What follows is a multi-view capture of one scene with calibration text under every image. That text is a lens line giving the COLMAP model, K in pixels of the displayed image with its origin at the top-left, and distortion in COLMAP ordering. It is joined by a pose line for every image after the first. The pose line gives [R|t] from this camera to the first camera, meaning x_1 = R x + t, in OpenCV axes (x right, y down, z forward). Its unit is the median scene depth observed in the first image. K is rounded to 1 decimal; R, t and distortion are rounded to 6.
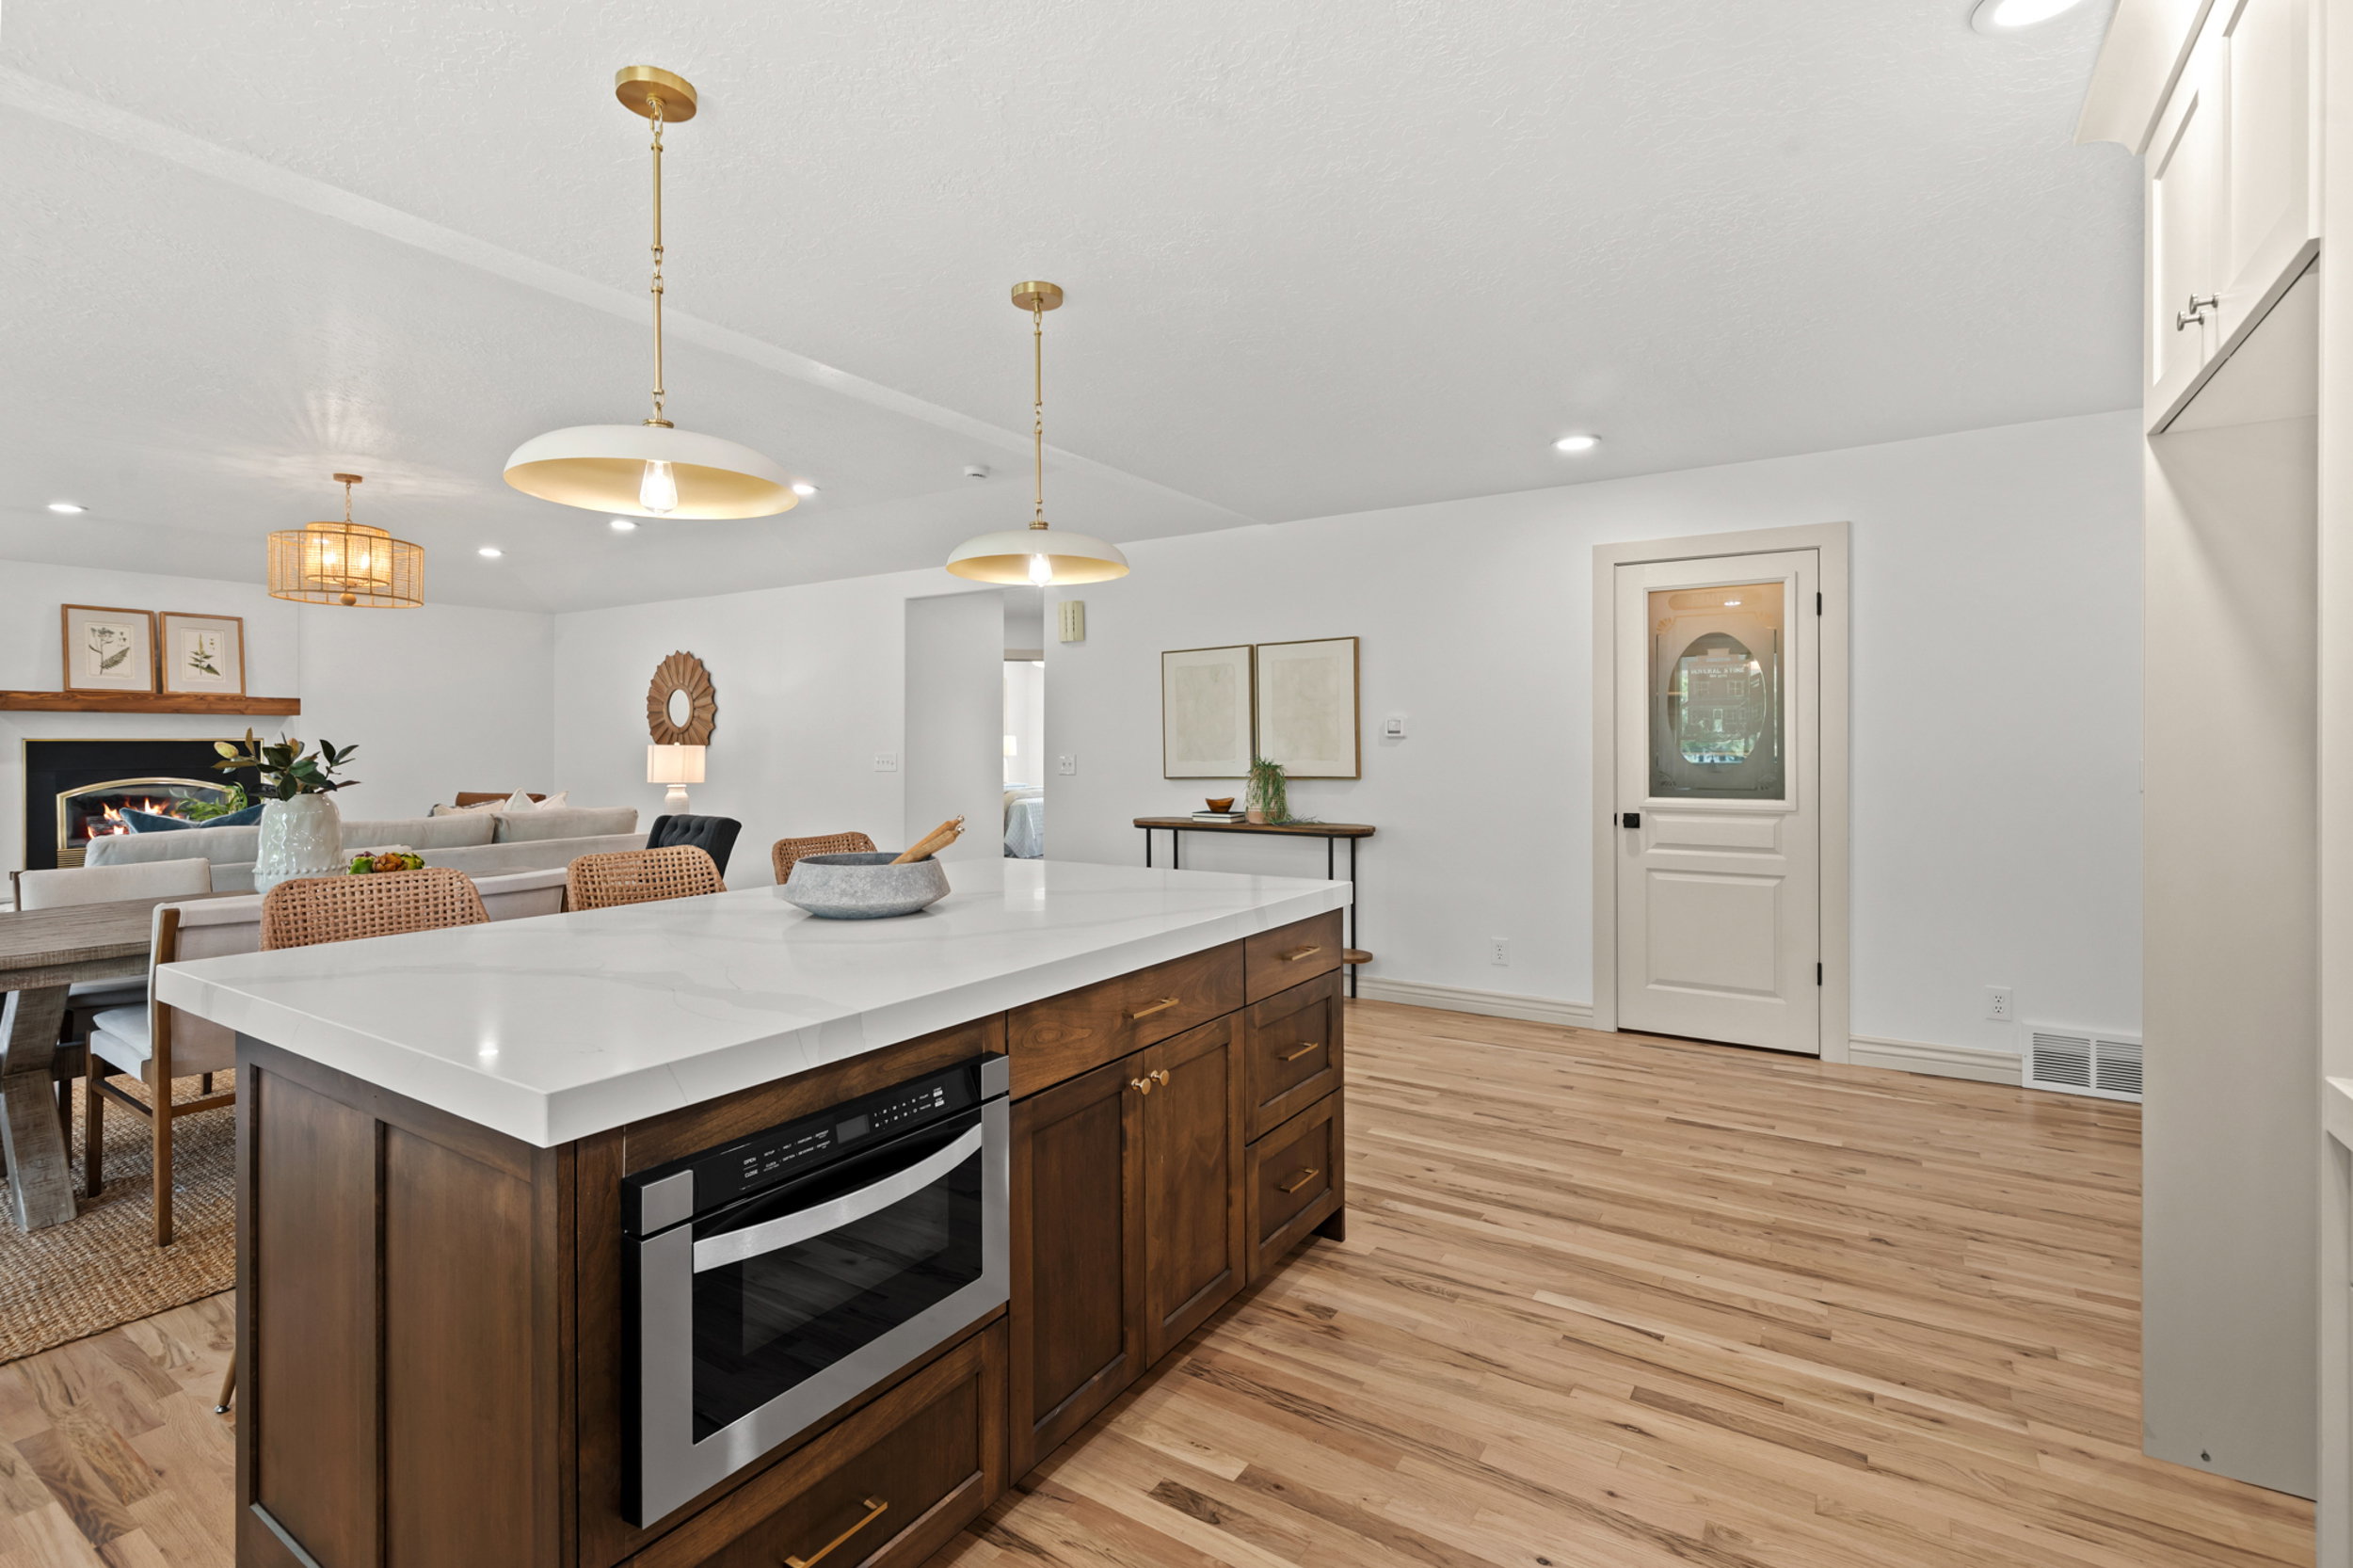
lens RADIAL K [[1077.6, 0, 1164.6], [0, 1077.6, 735.4], [0, 0, 1]] dist [0.000806, -0.000446]
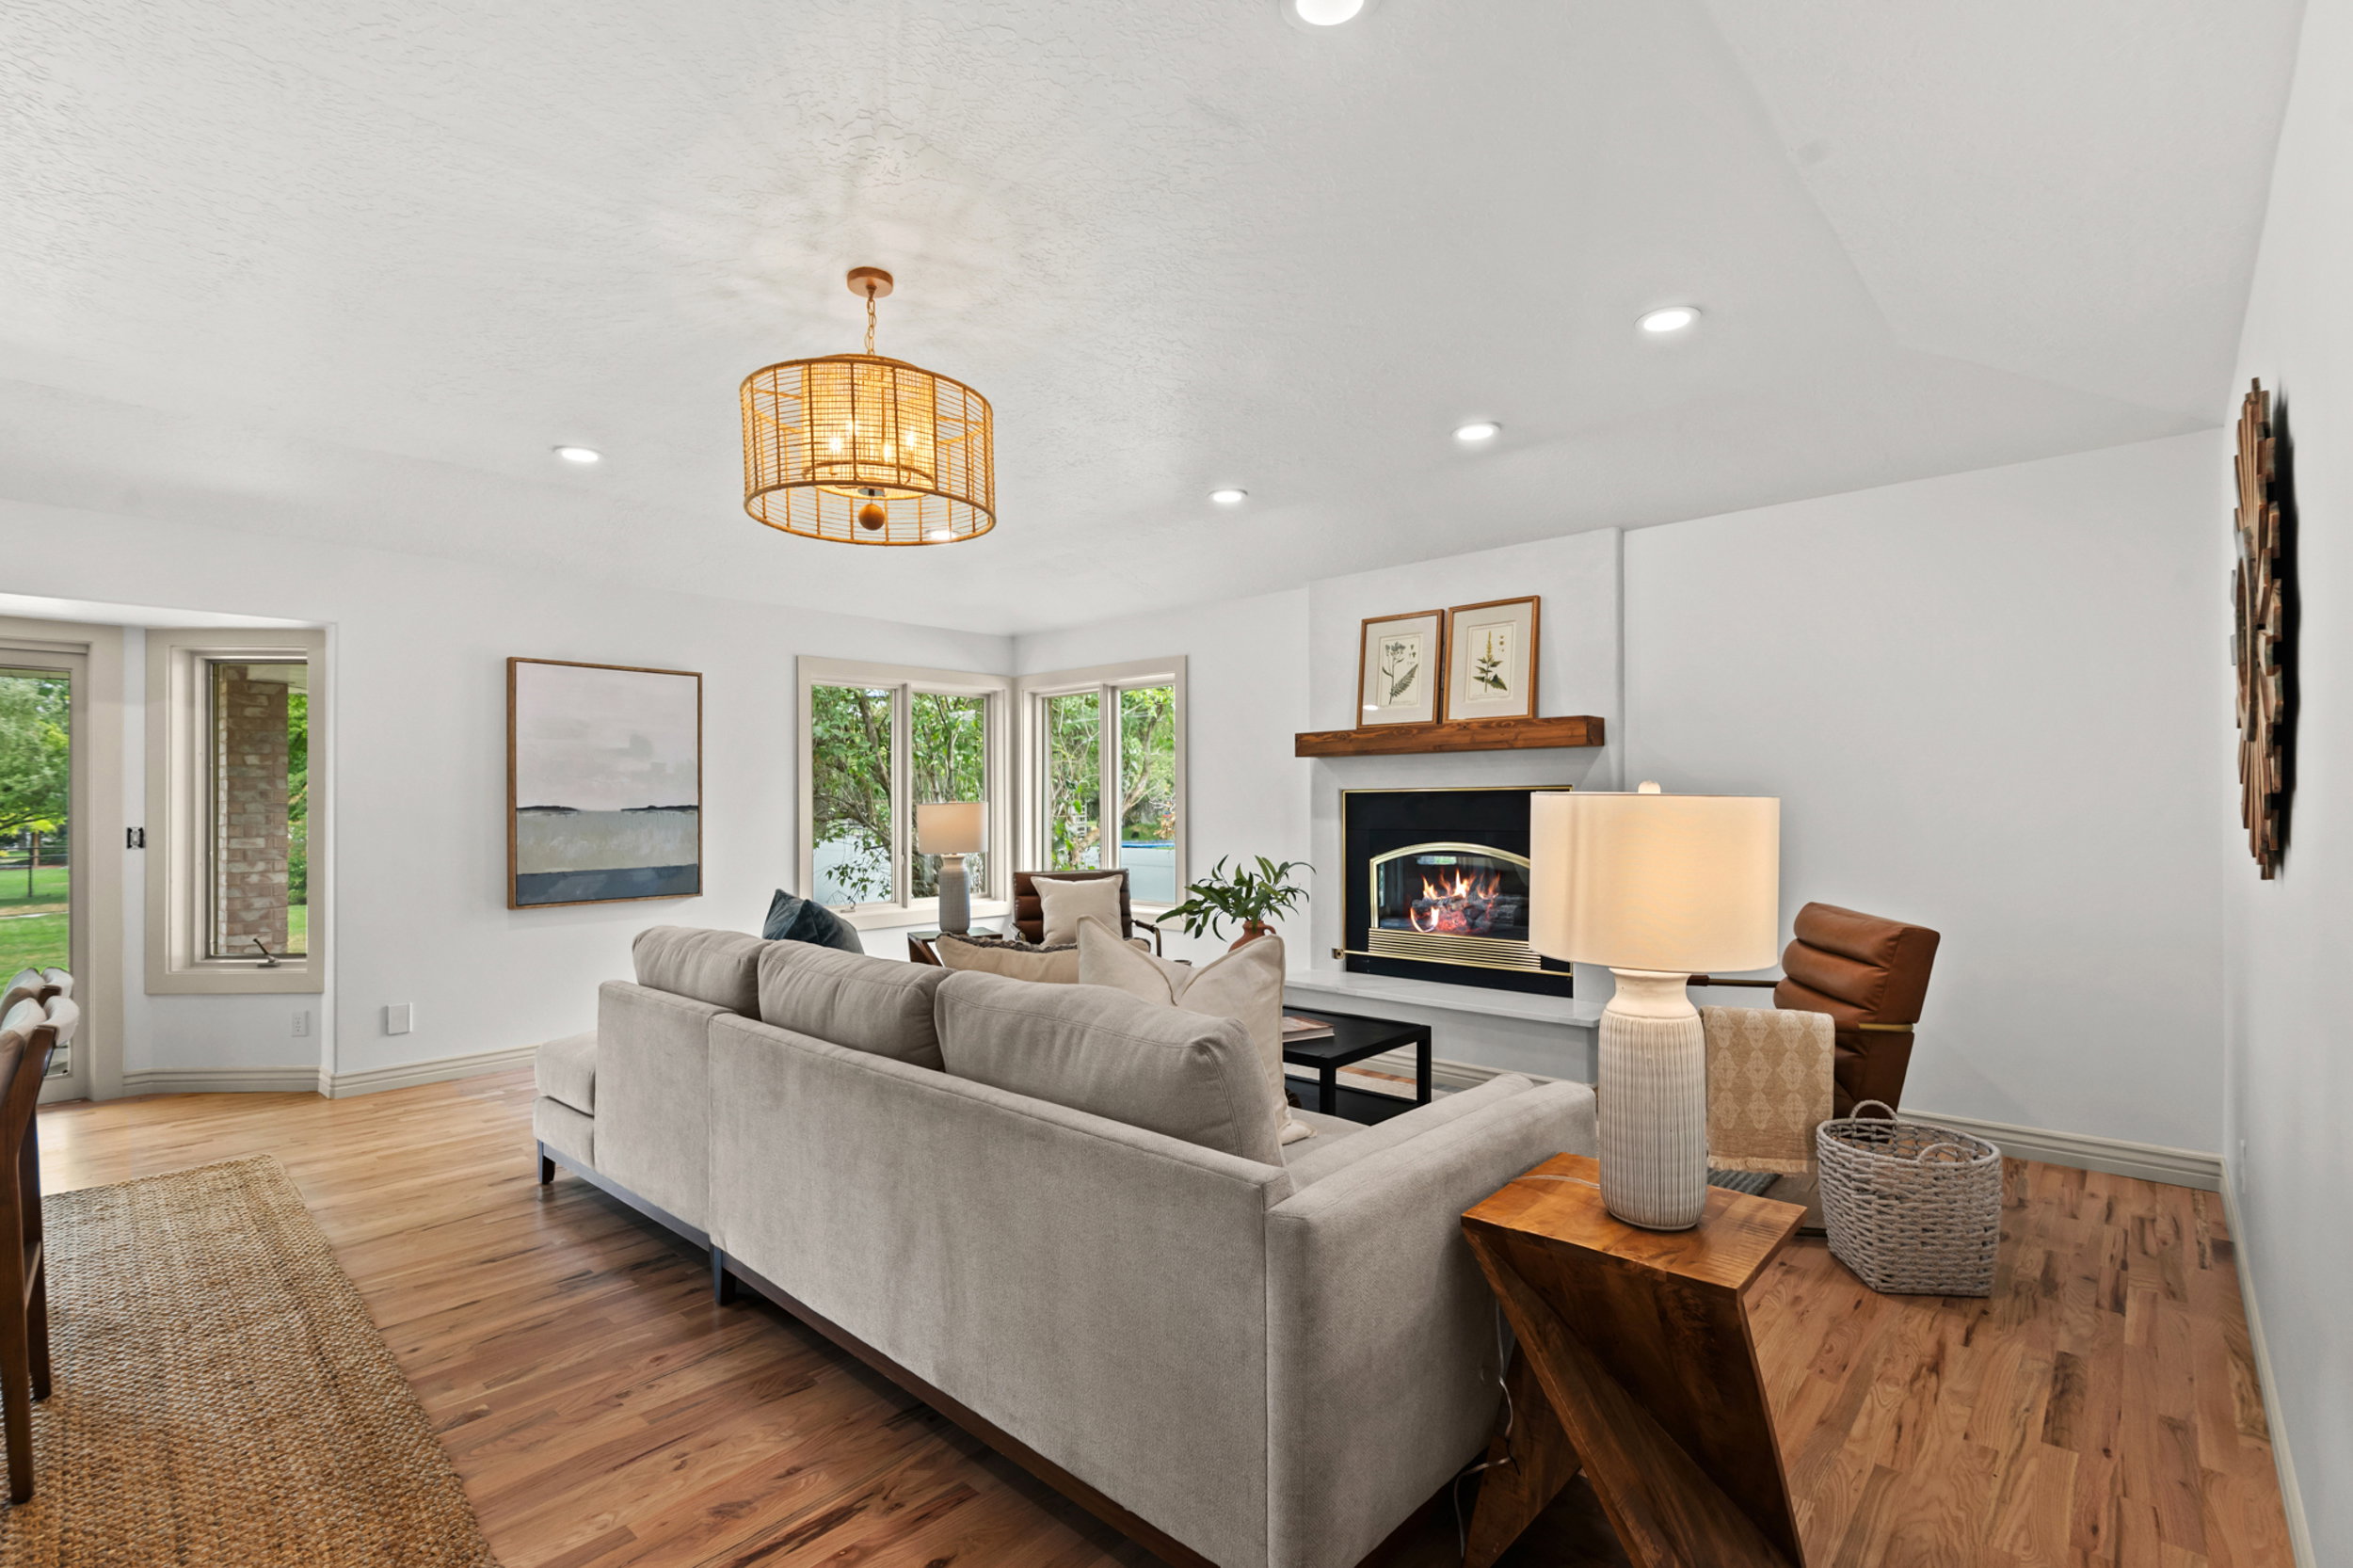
lens RADIAL K [[1076.2, 0, 1175.4], [0, 1076.2, 776.0], [0, 0, 1]] dist [-0.000759, 0.000138]
pose [[-0.165501, -0.019886, -0.986009, -0.217136], [0.013389, 0.999659, -0.022408, 0.009012], [0.986119, -0.016910, -0.165178, 0.981959]]
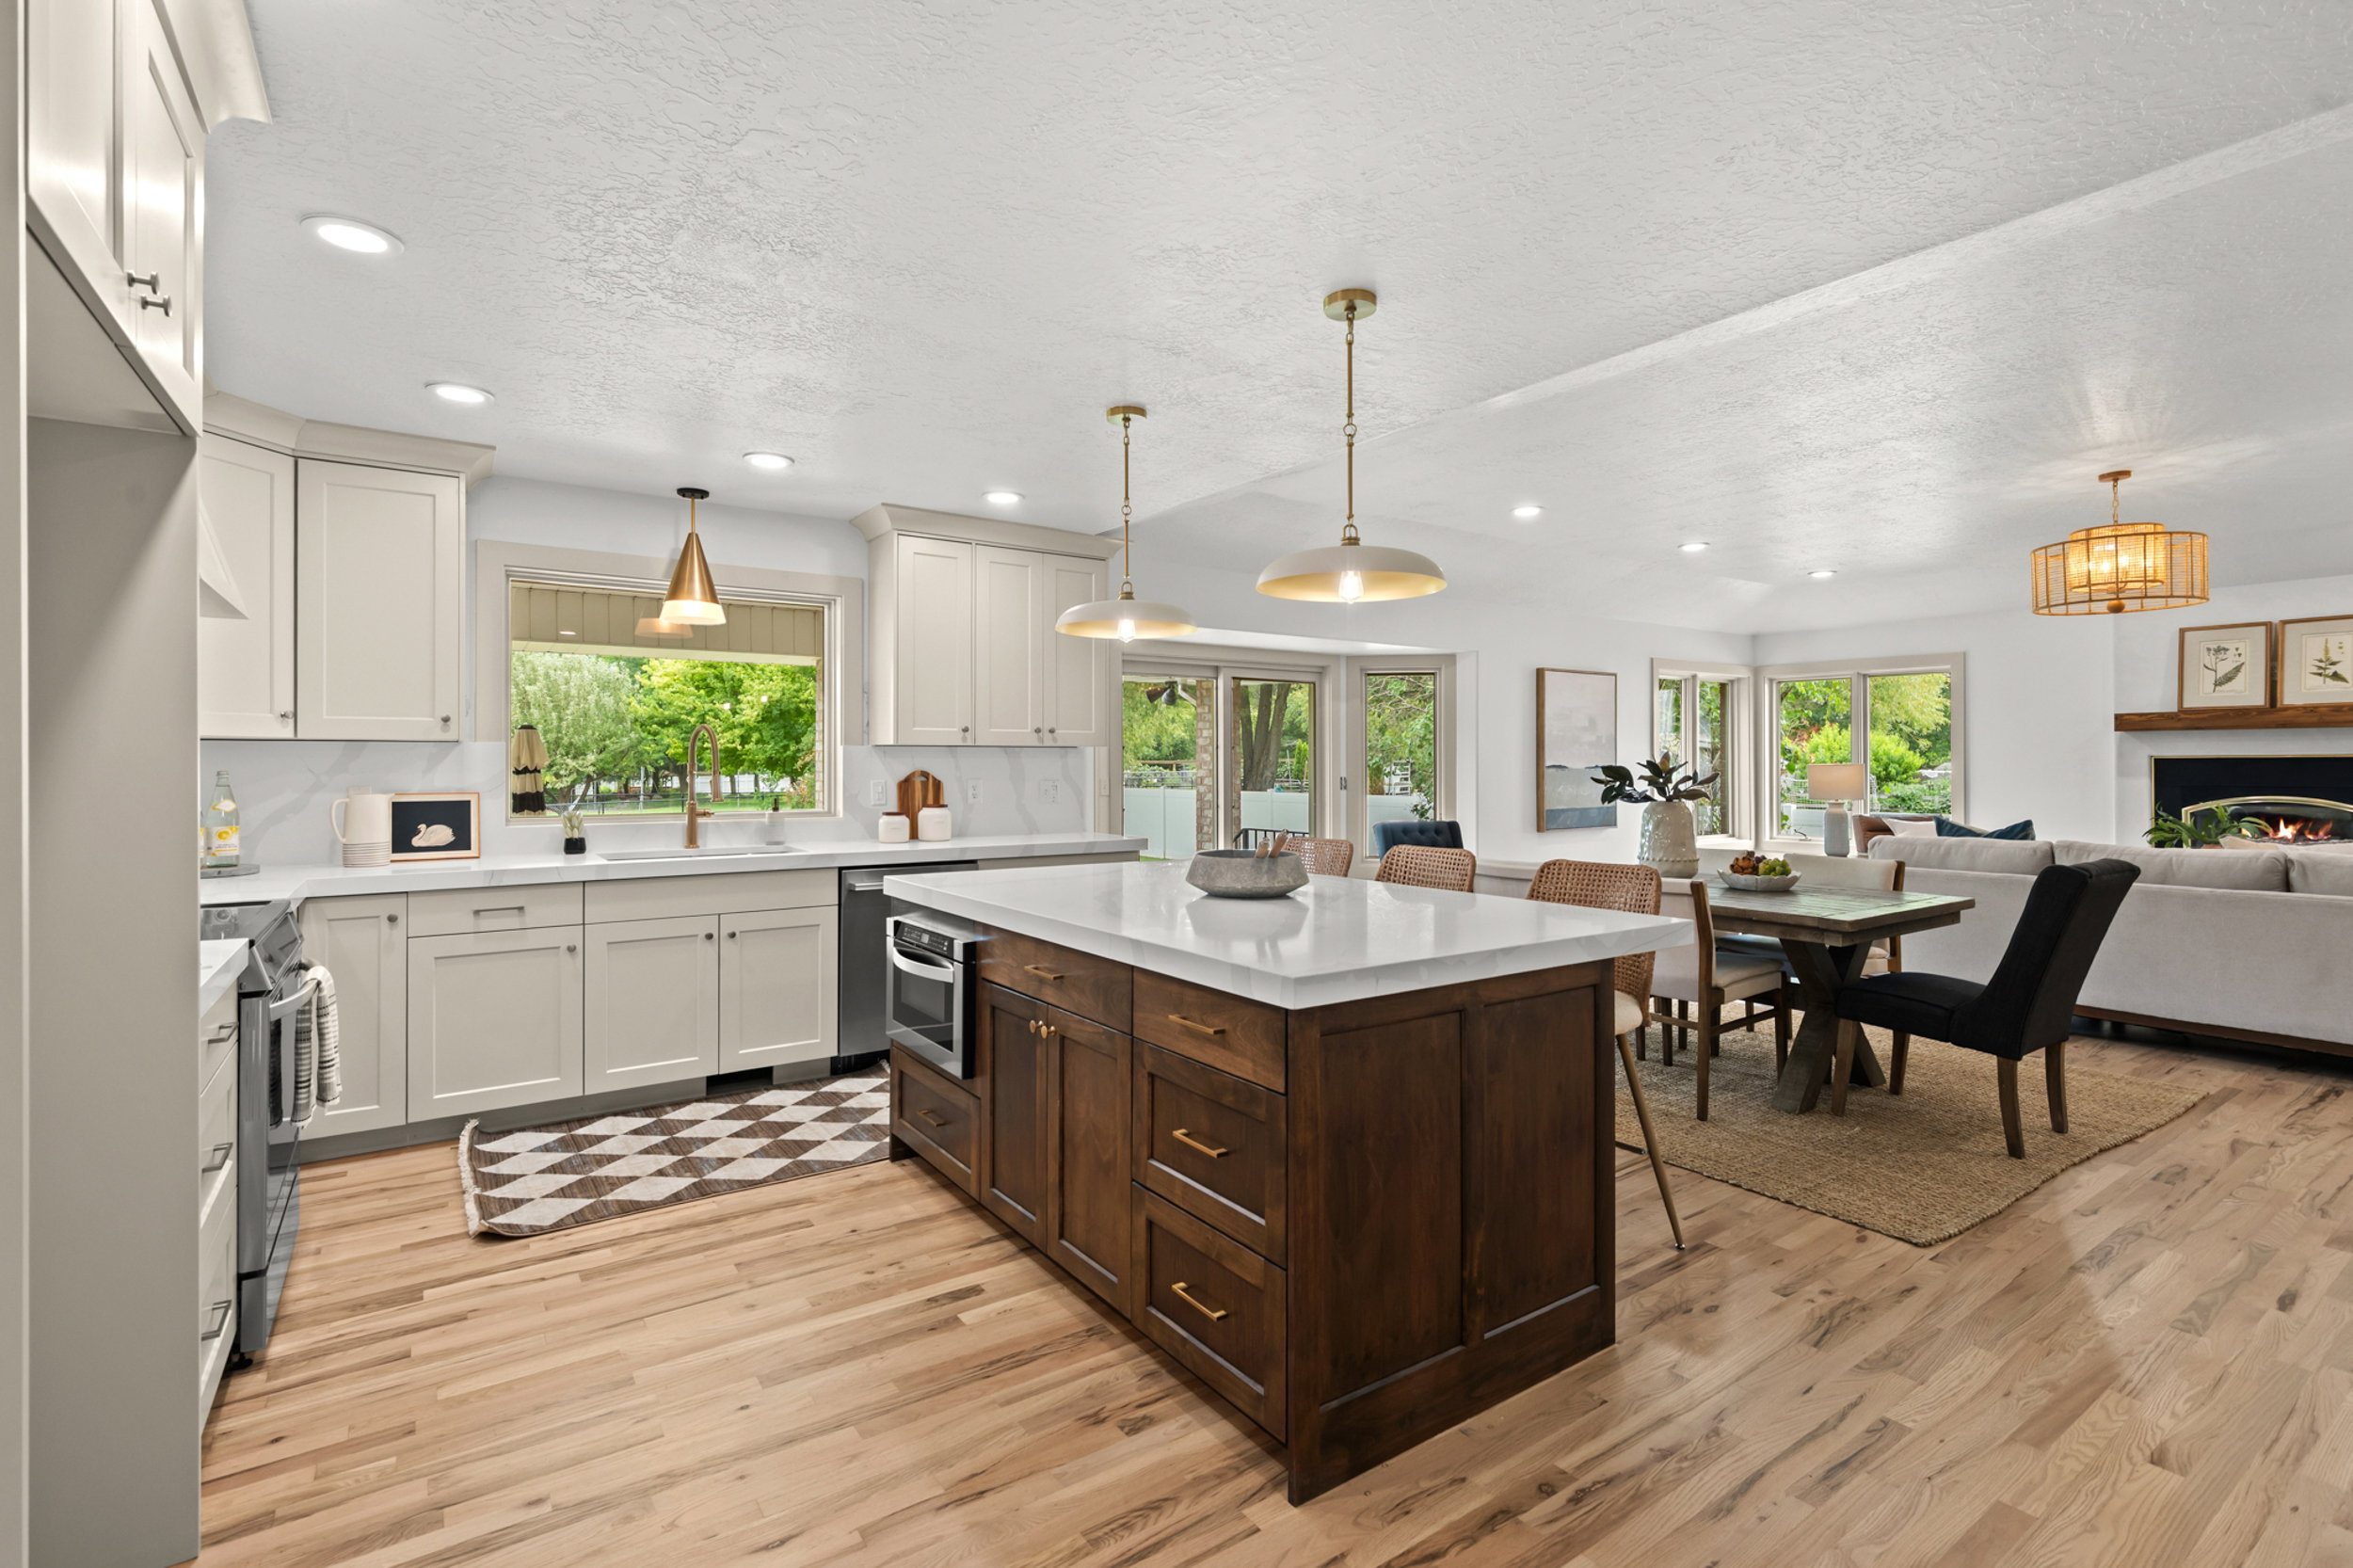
lens RADIAL K [[1091.2, 0, 1173.8], [0, 1091.2, 751.0], [0, 0, 1]] dist [0.000799, 0.001031]
pose [[-0.370888, -0.006460, -0.928655, 0.332526], [0.008897, 0.999905, -0.010509, 0.000928], [0.928635, -0.012160, -0.370795, 0.475361]]
